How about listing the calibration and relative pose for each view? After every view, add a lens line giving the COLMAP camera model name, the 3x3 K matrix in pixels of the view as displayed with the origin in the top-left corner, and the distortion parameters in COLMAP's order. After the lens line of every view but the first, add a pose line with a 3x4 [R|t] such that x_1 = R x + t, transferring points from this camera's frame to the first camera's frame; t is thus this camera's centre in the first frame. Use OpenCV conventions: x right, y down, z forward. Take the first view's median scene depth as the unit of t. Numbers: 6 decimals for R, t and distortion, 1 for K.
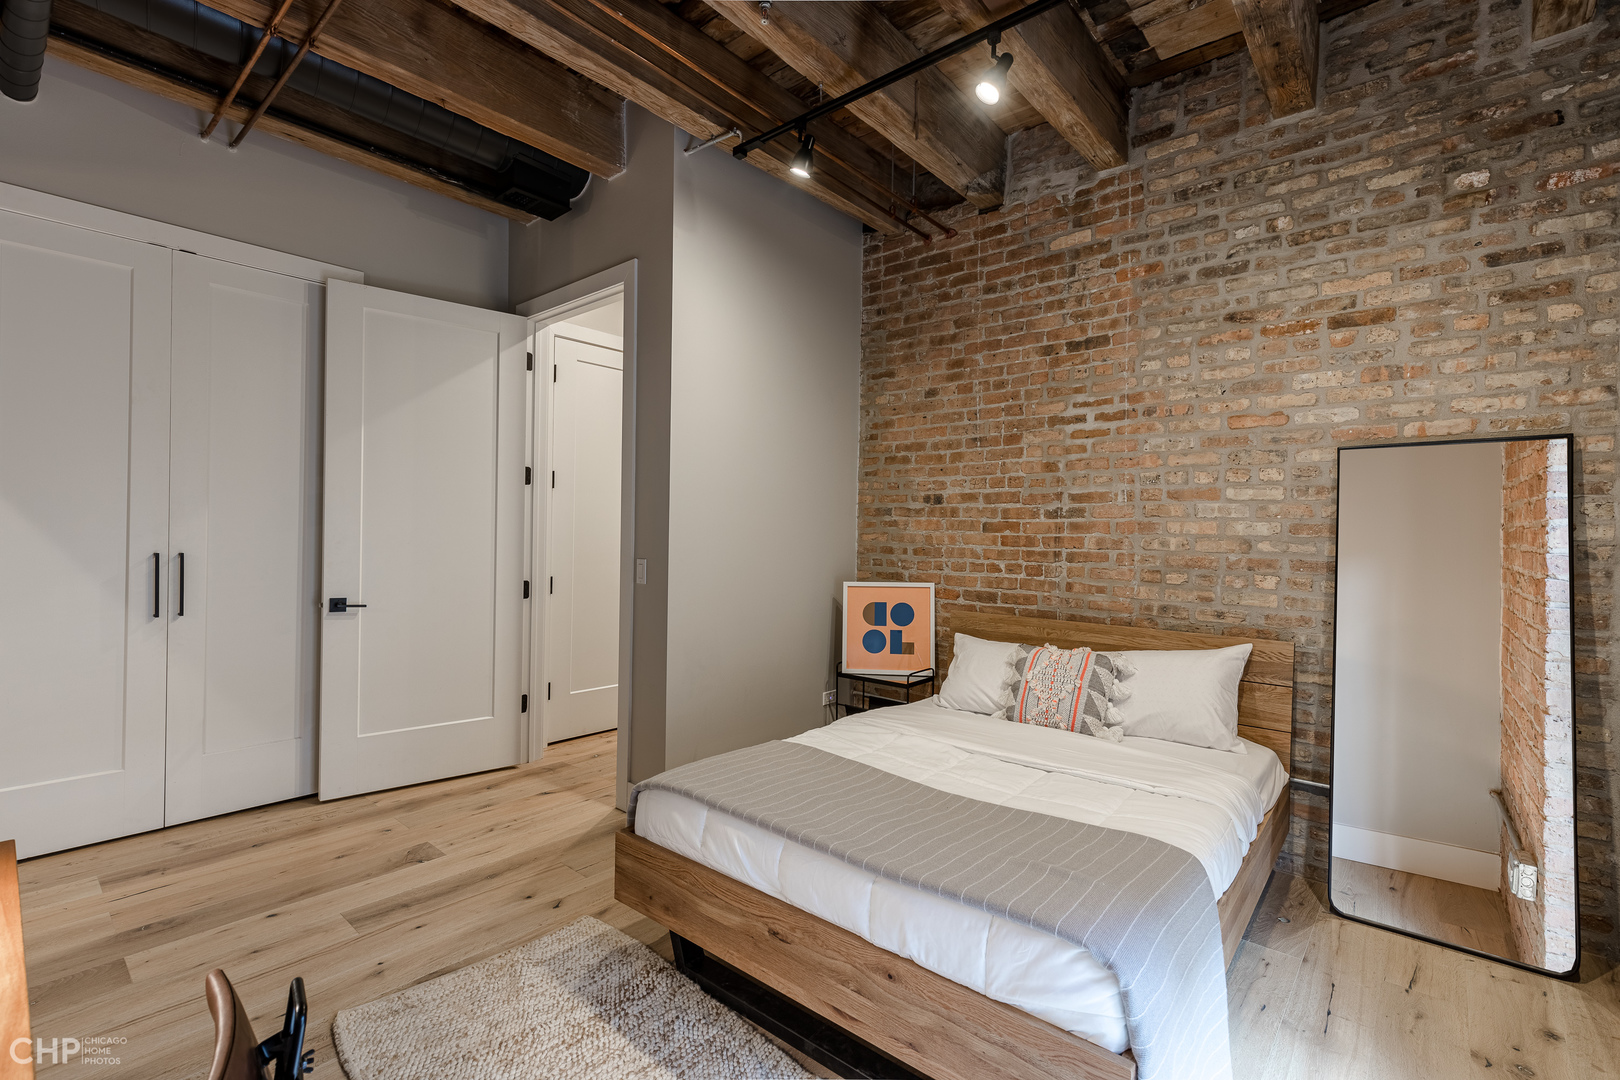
lens RADIAL K [[721.0, 0, 809.2], [0, 721.0, 537.4], [0, 0, 1]] dist [0.003610, -0.000175]
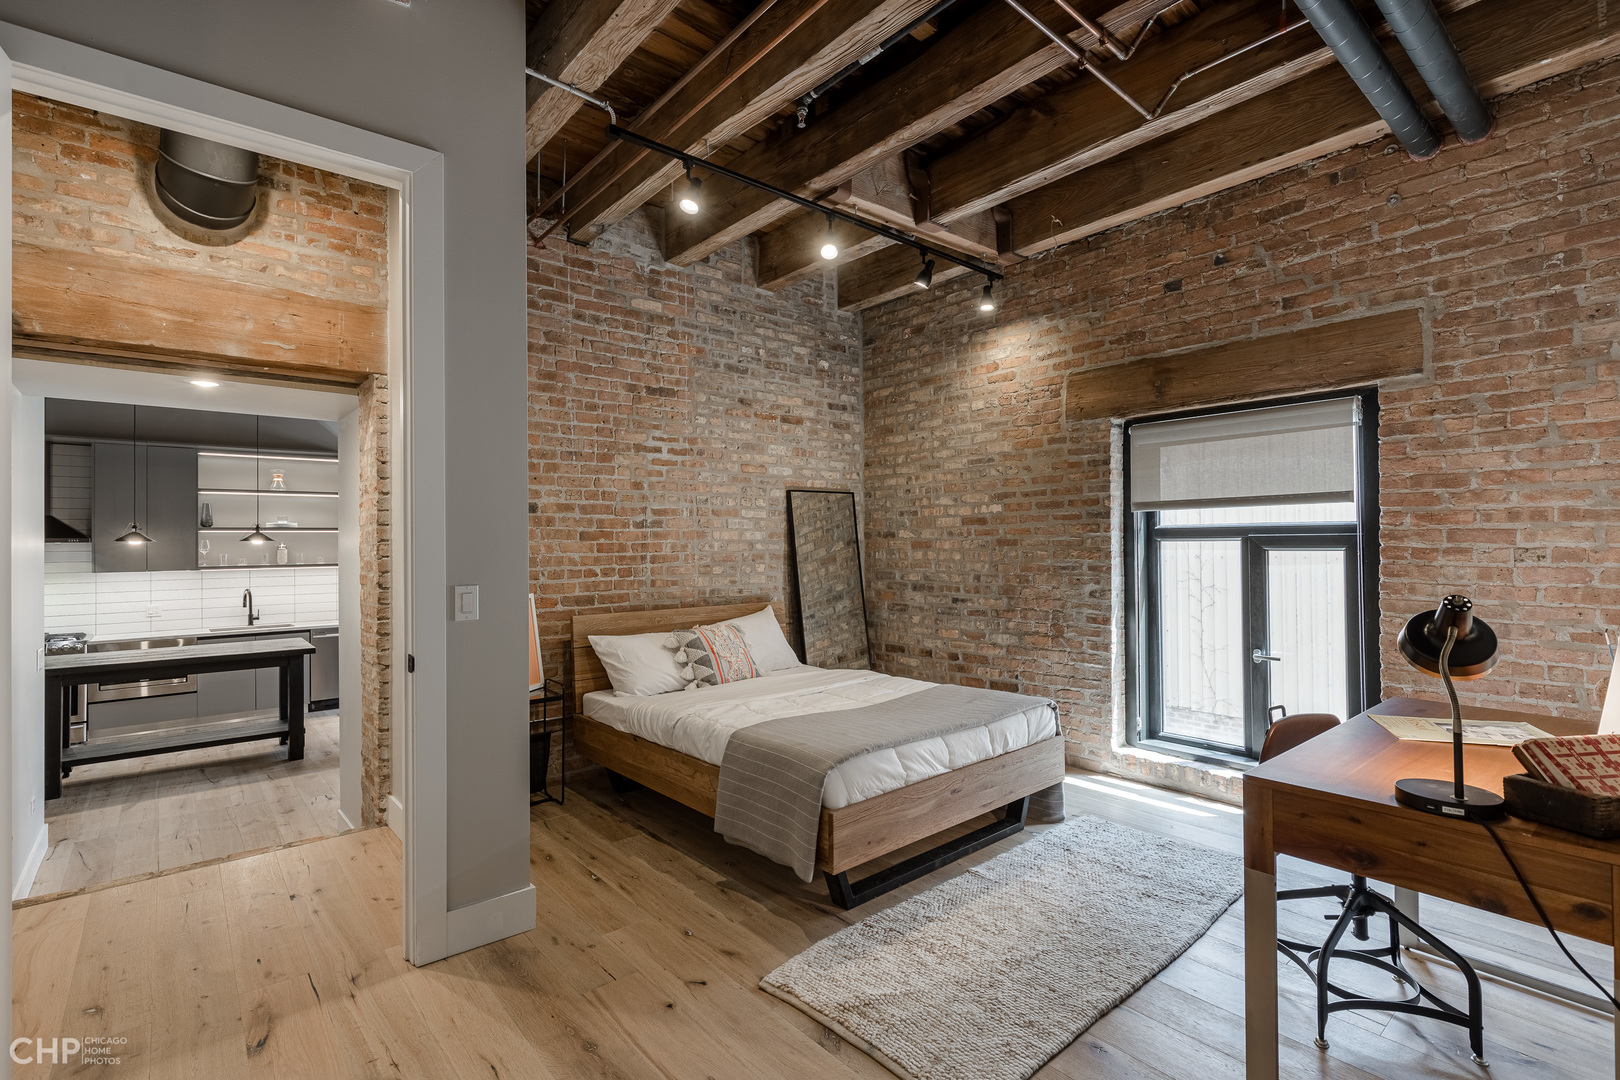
lens RADIAL K [[747.8, 0, 812.9], [0, 747.8, 535.9], [0, 0, 1]] dist [-0.002592, 0.000938]
pose [[0.150481, -0.009673, 0.988566, -0.895418], [0.015610, 0.999851, 0.007407, -0.018820], [-0.988490, 0.014317, 0.150610, 0.542303]]
